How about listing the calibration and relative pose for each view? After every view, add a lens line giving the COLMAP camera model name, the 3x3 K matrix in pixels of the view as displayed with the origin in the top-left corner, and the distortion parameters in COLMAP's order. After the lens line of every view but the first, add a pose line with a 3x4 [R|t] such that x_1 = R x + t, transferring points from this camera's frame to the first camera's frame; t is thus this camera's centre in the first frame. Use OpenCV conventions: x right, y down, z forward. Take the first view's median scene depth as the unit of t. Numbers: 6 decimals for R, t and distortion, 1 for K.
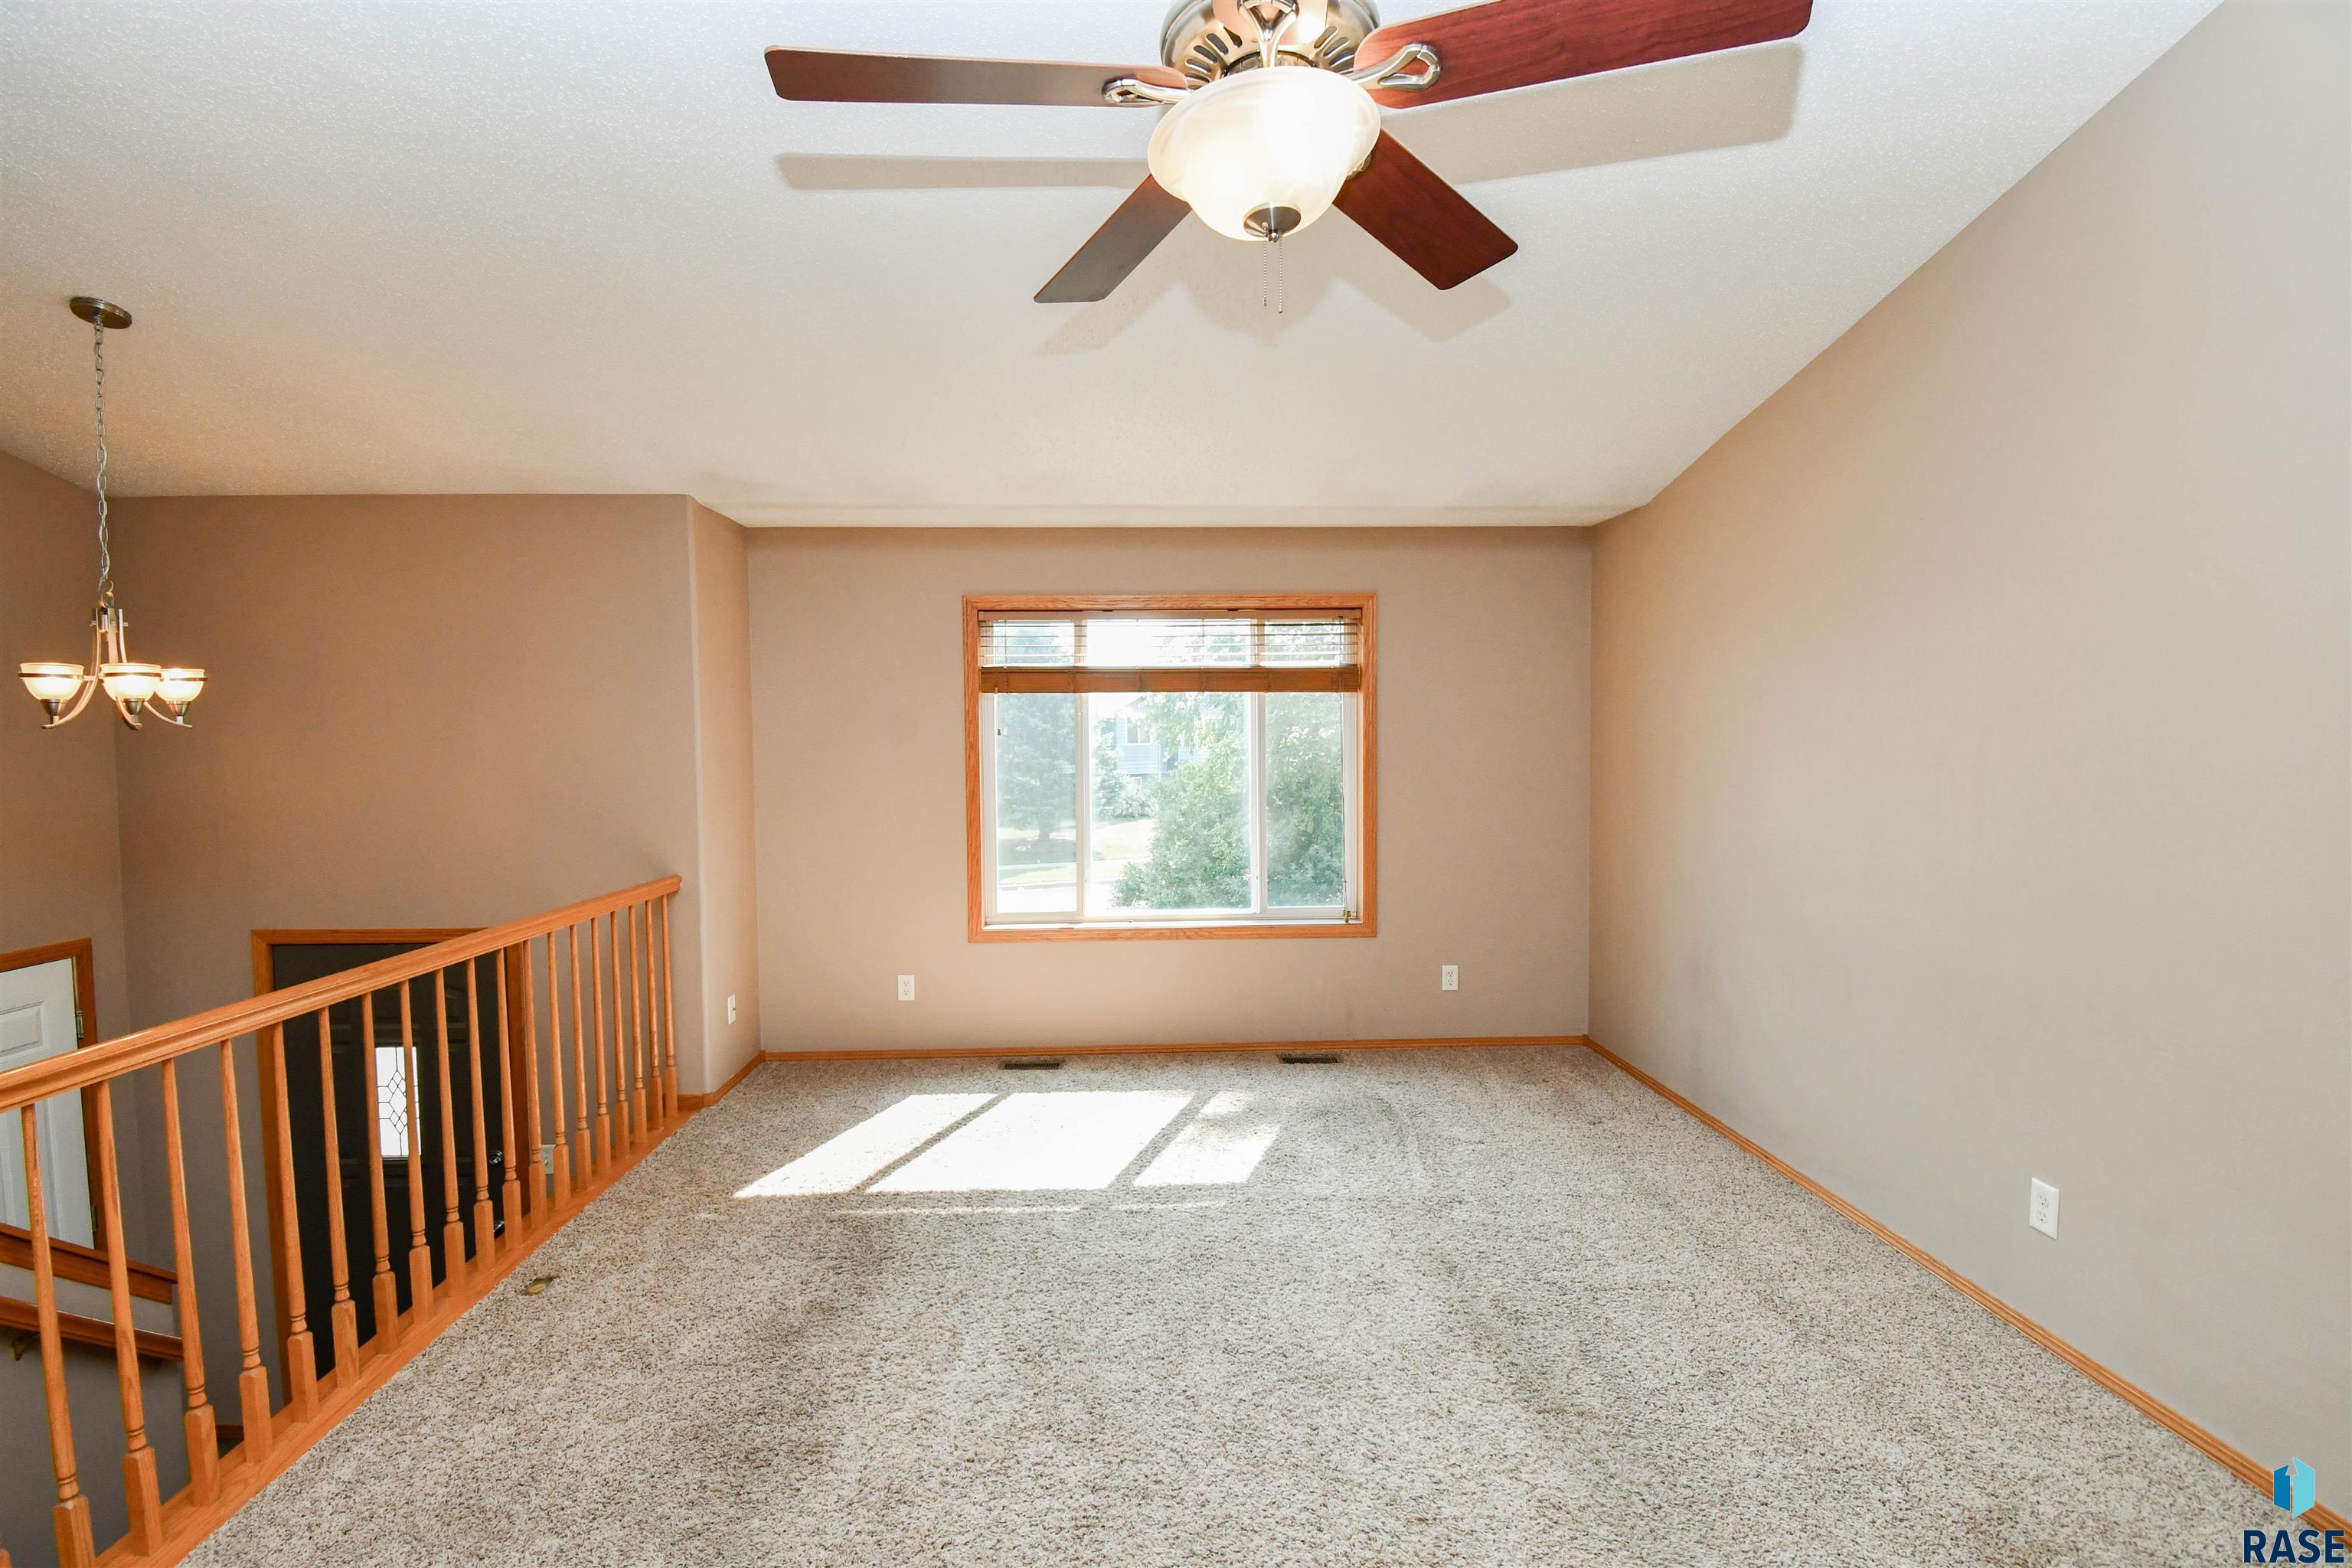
lens RADIAL K [[1042.5, 0, 1154.5], [0, 1042.5, 785.5], [0, 0, 1]] dist [0.015827, -0.025140]
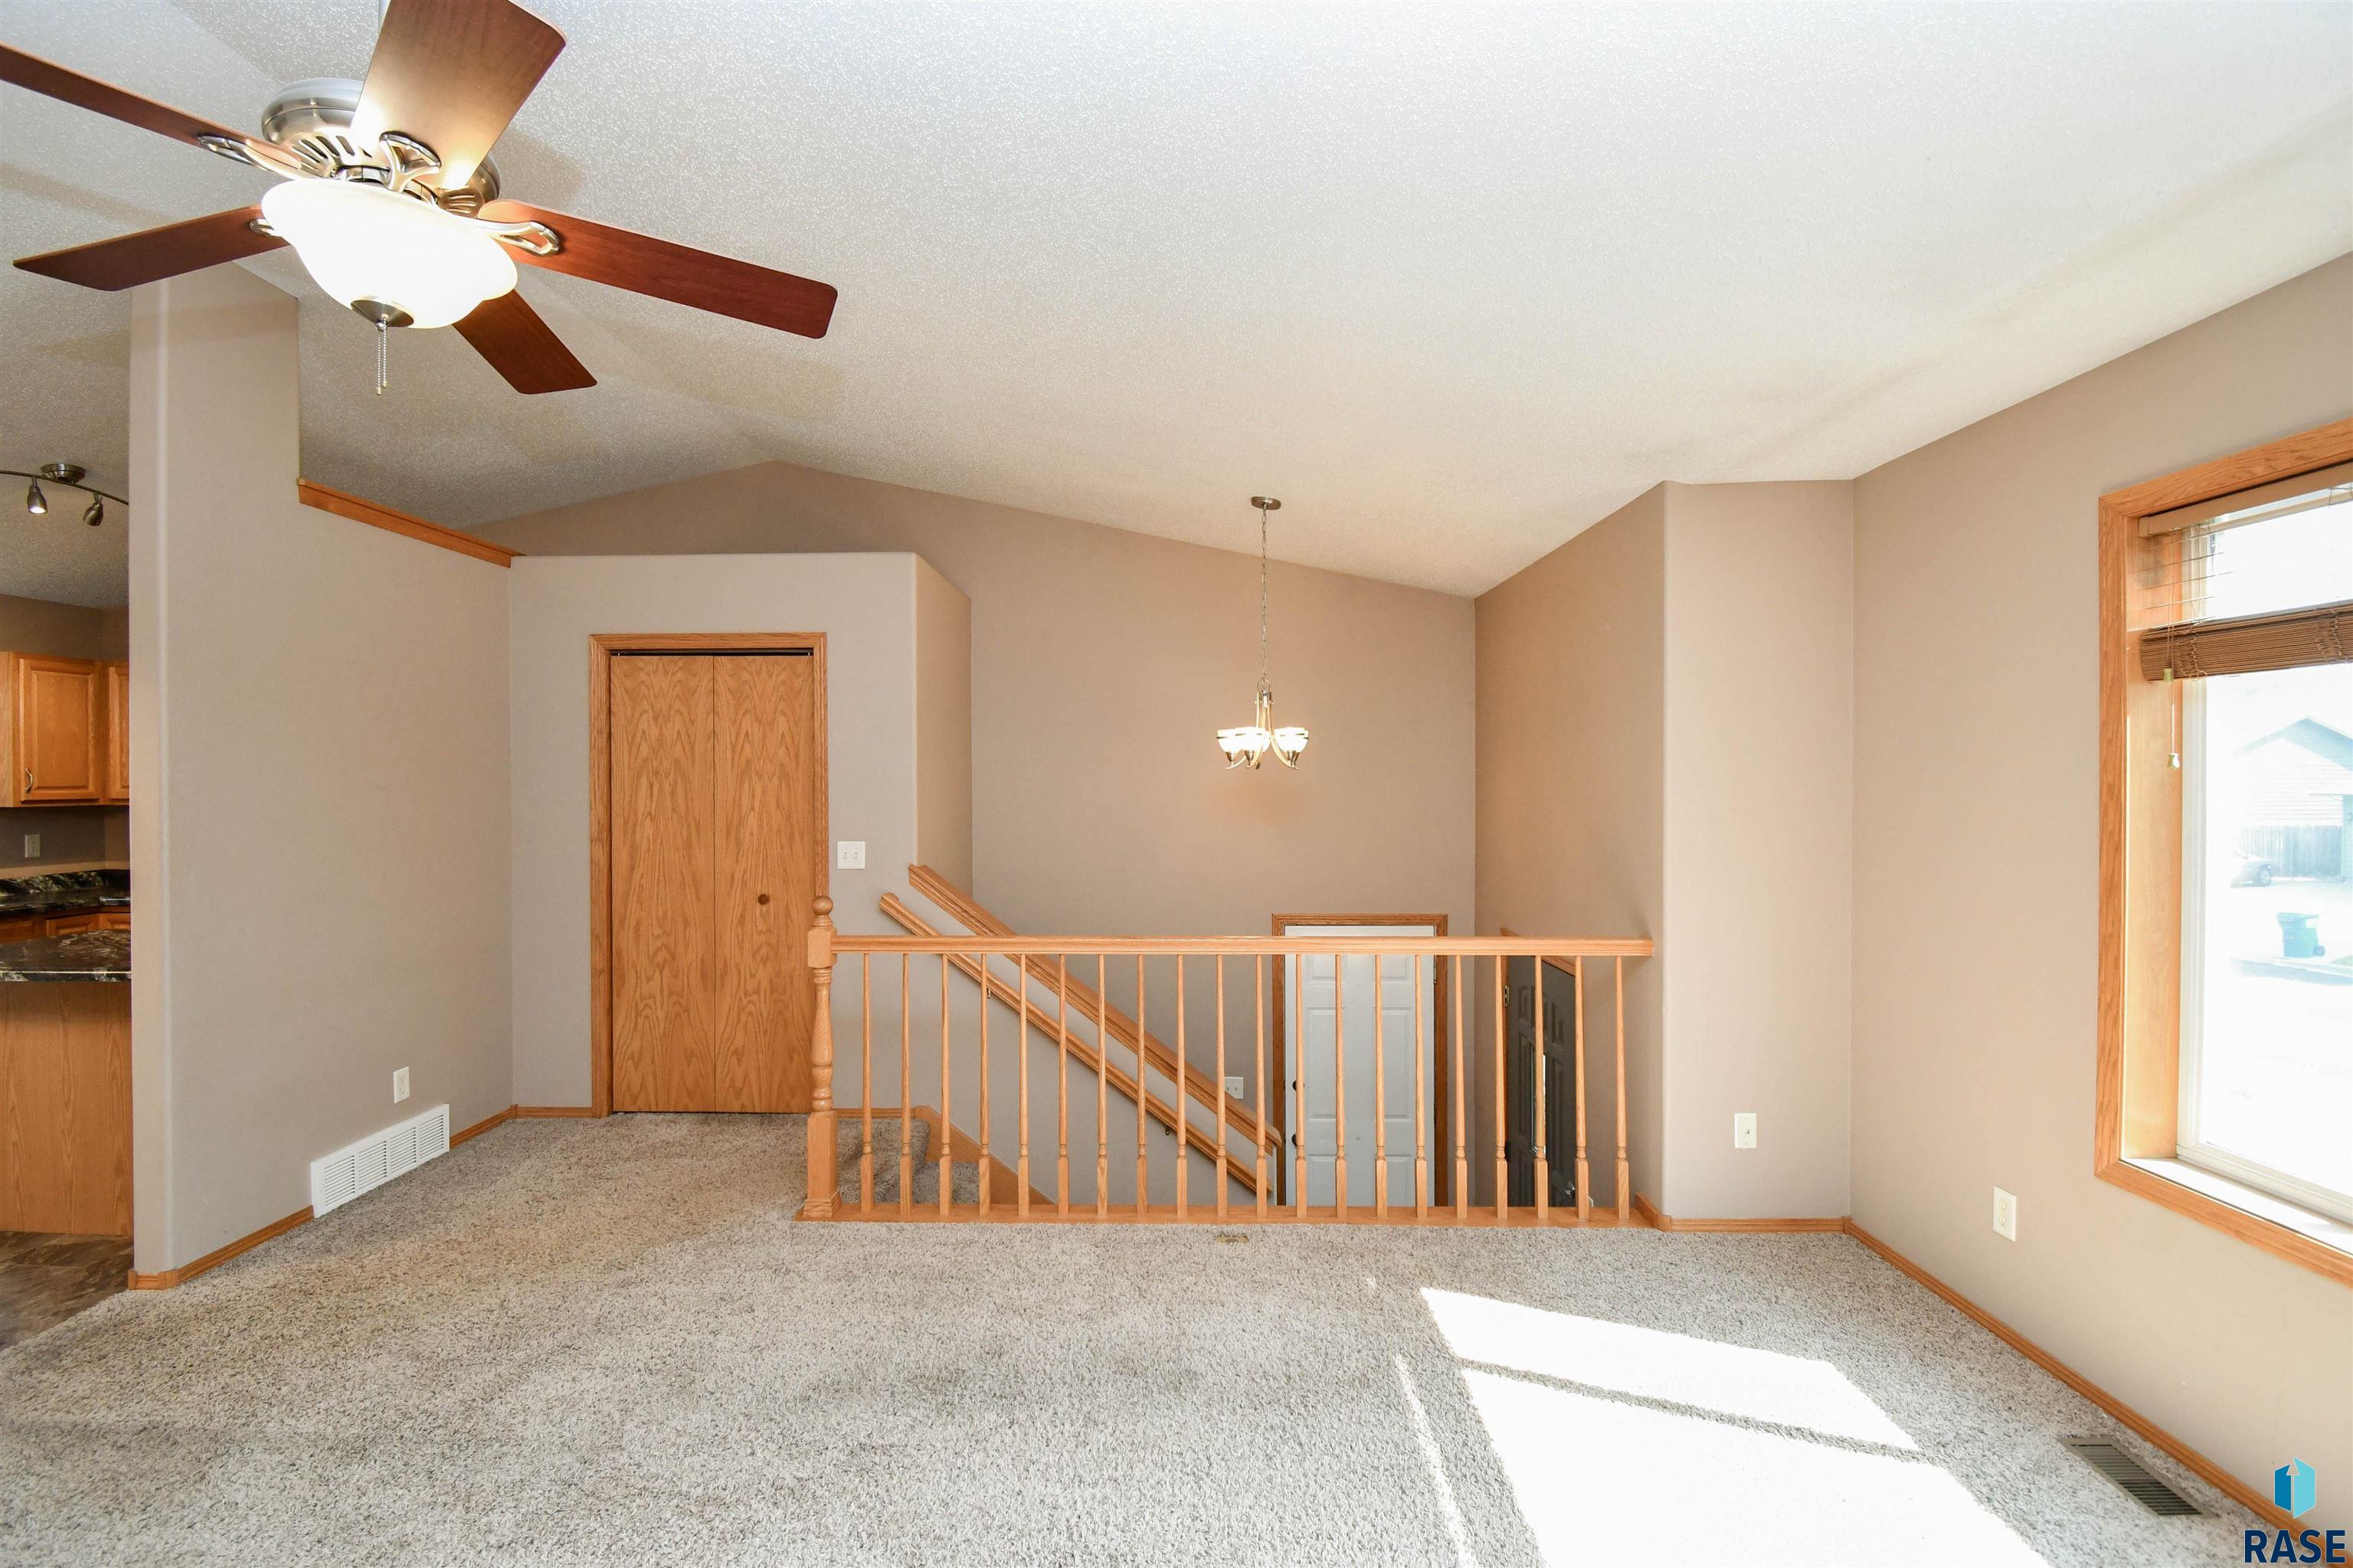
lens RADIAL K [[1043.0, 0, 1155.0], [0, 1043.0, 785.5], [0, 0, 1]] dist [0.015827, -0.025140]
pose [[-0.052047, 0.013419, -0.998554, 0.387983], [-0.038531, 0.999138, 0.015435, -0.033112], [0.997901, 0.039279, -0.051485, 0.626434]]
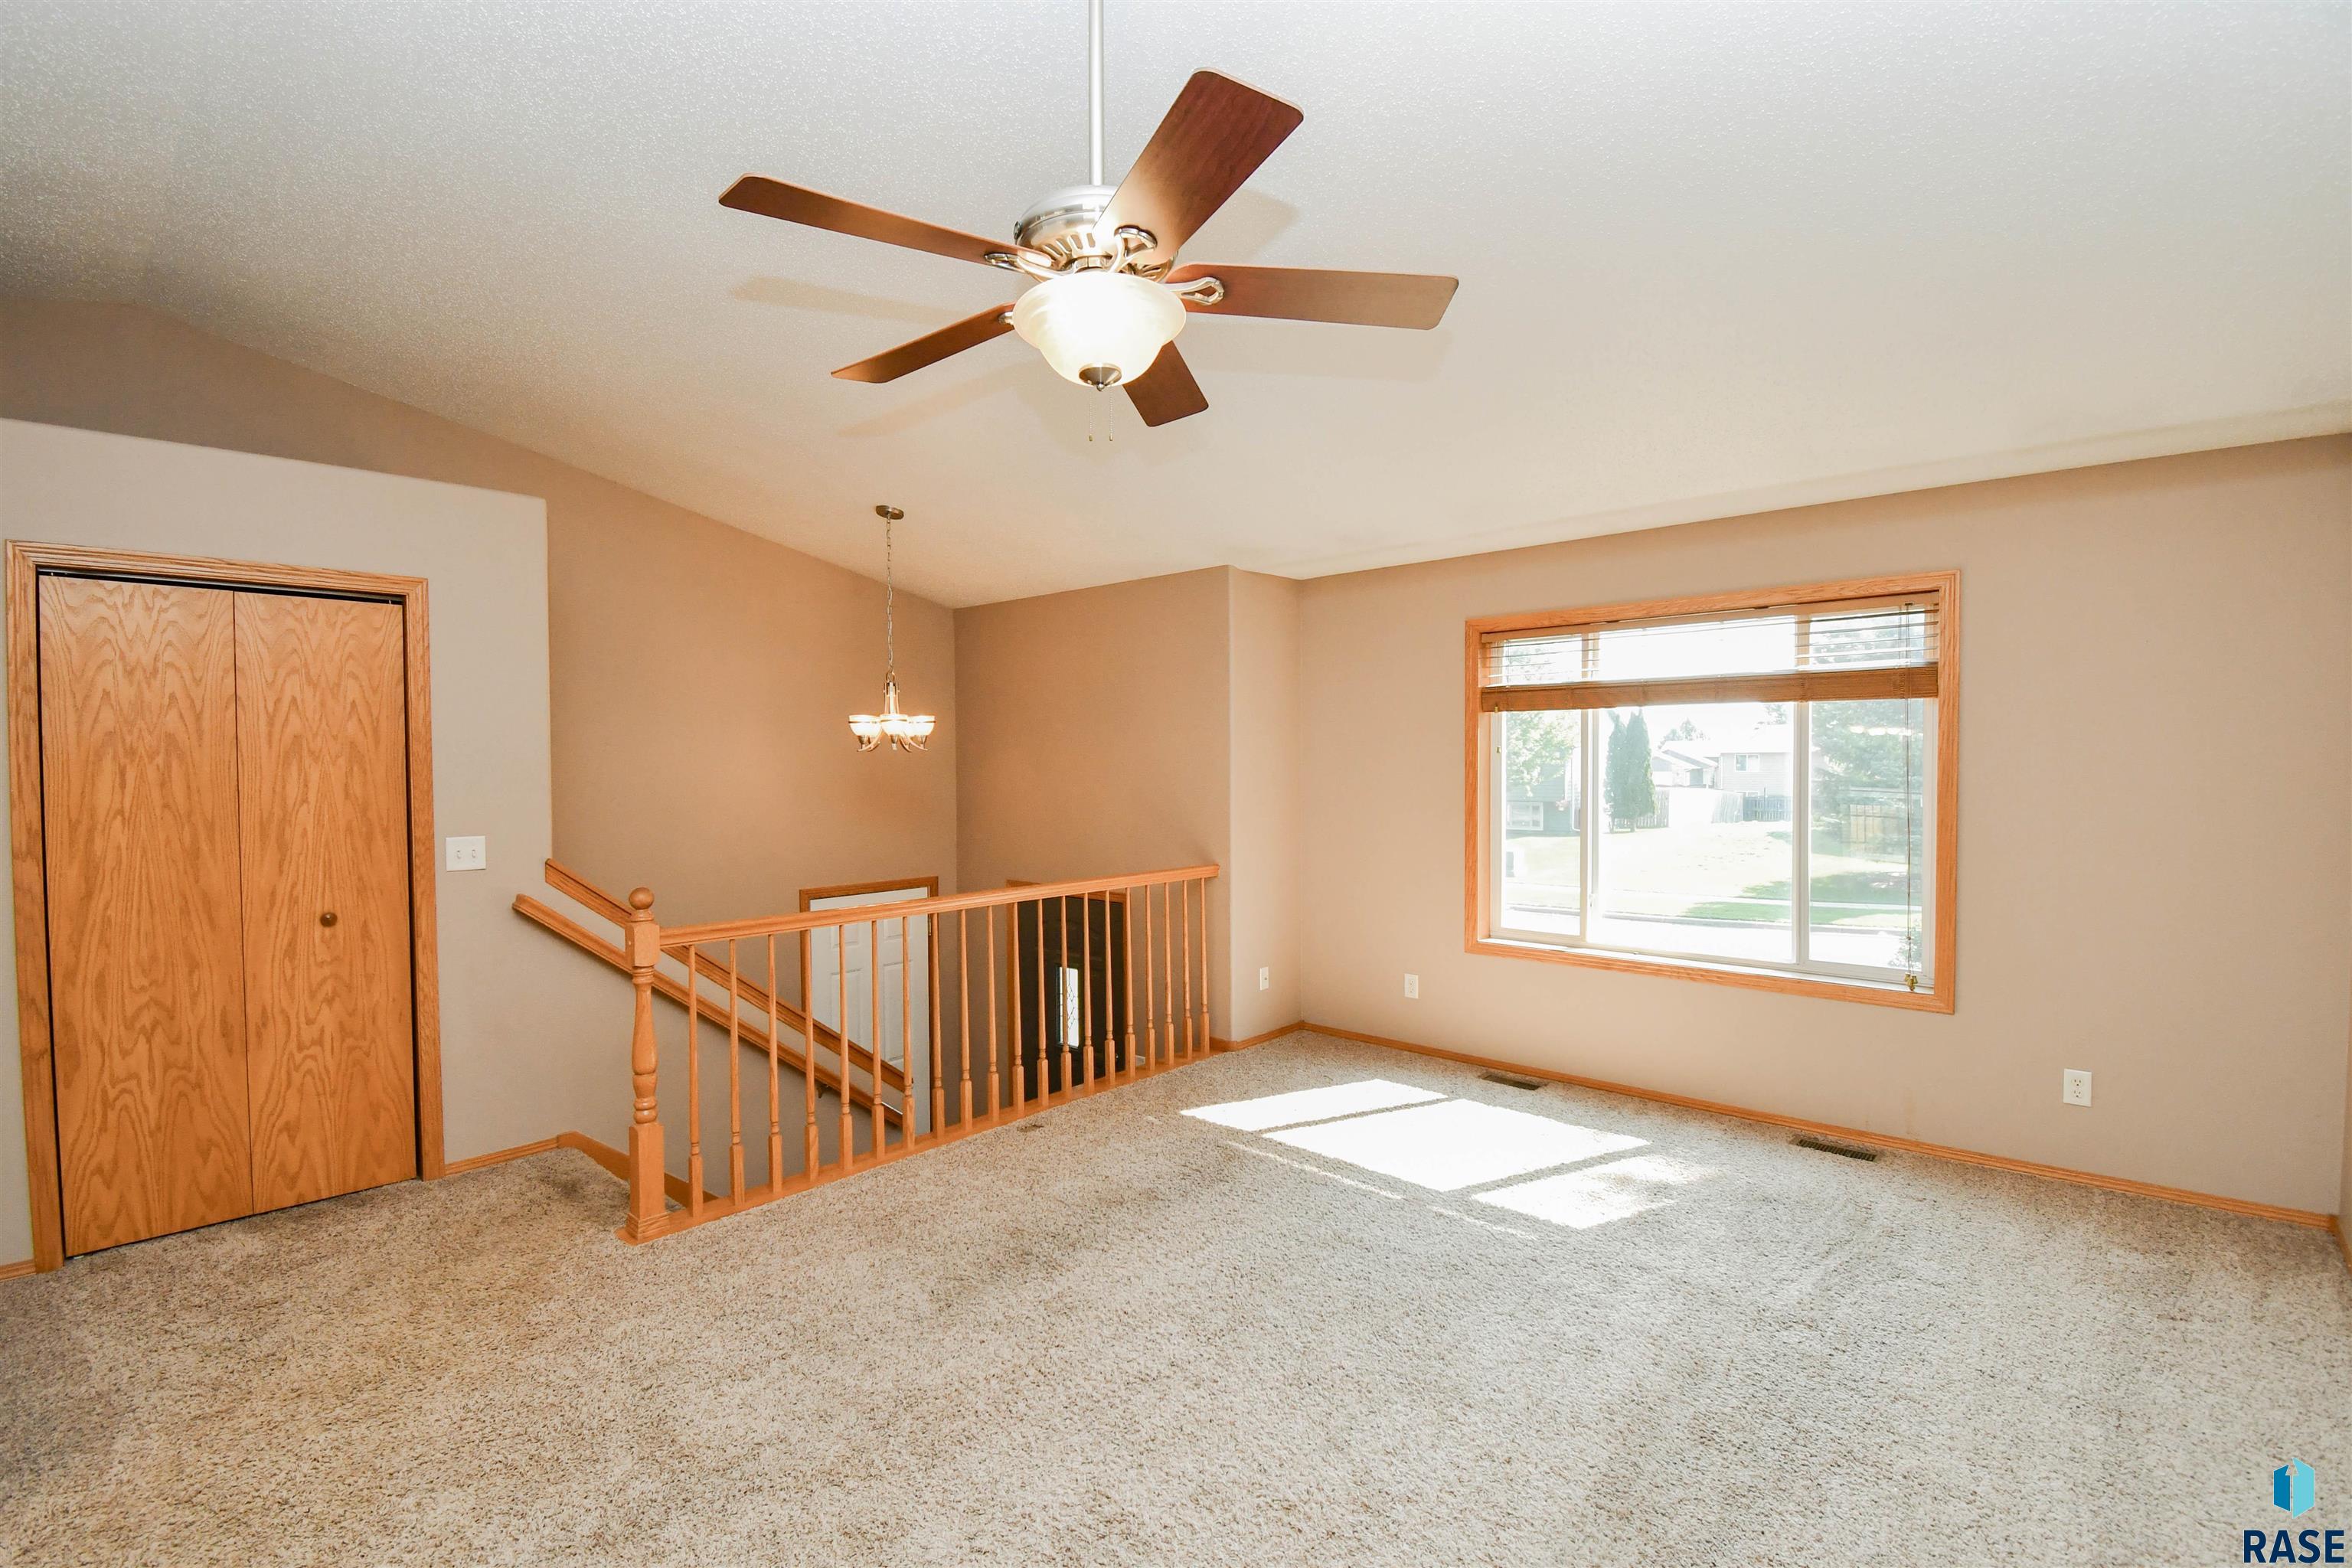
lens RADIAL K [[1042.5, 0, 1154.5], [0, 1042.5, 785.5], [0, 0, 1]] dist [0.015827, -0.025140]
pose [[0.711999, 0.019808, -0.701901, 0.369387], [-0.029013, 0.999578, -0.001222, -0.006266], [0.701581, 0.021234, 0.712273, 0.039330]]
